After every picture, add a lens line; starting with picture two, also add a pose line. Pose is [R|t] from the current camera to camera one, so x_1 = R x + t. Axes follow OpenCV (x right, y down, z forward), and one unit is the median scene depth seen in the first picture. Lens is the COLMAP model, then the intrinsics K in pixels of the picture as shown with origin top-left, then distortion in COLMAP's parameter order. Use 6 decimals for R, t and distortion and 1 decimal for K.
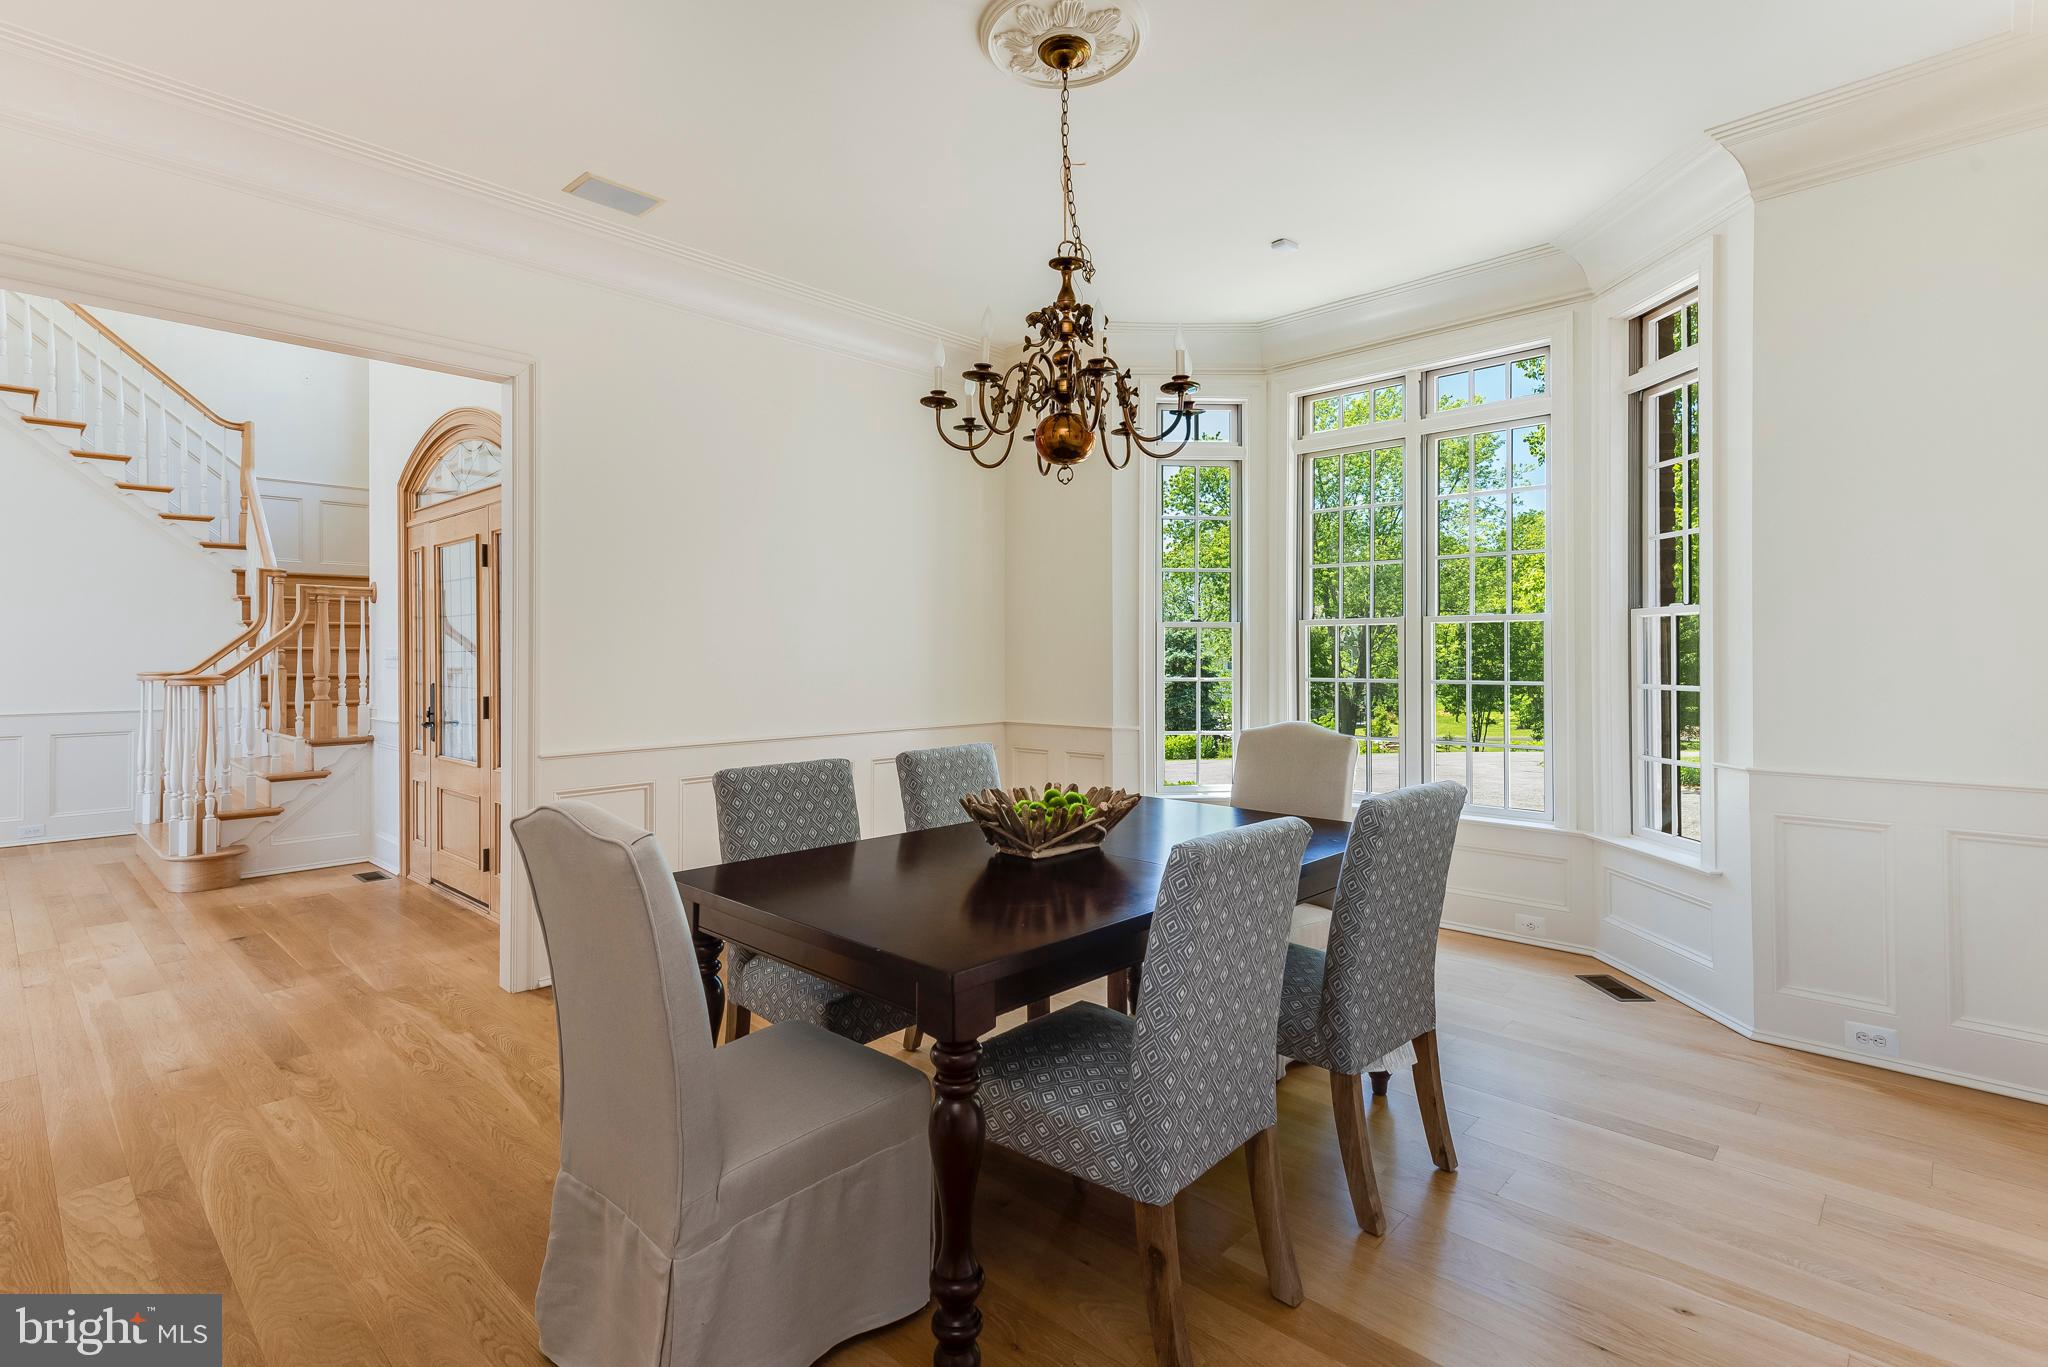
lens RADIAL K [[964.2, 0, 1026.2], [0, 964.2, 658.1], [0, 0, 1]] dist [0.001483, 0.000289]
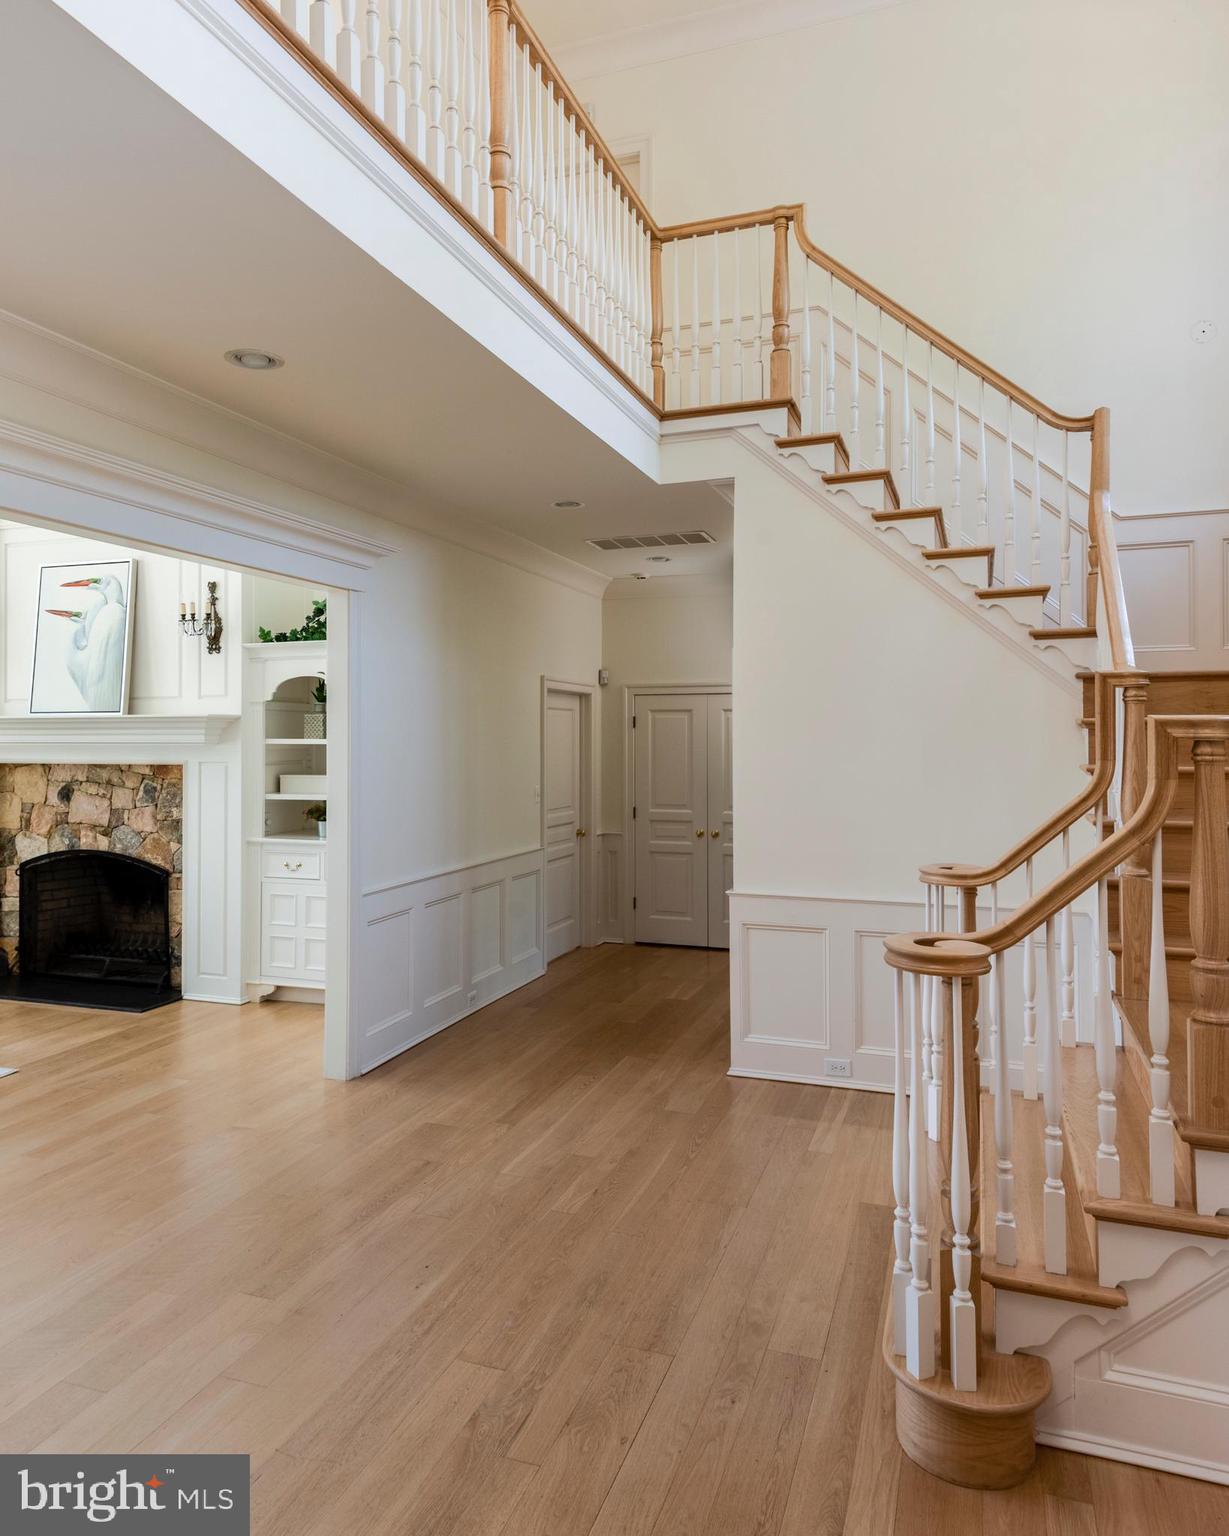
lens RADIAL K [[1101.1, 0, 614.5], [0, 1101.1, 768.0], [0, 0, 1]] dist [0.003600, 0.001180]
pose [[0.419083, 0.014303, -0.907835, -0.345588], [0.010226, 0.999738, 0.020471, -0.052638], [0.907890, -0.017862, 0.418827, 0.481542]]
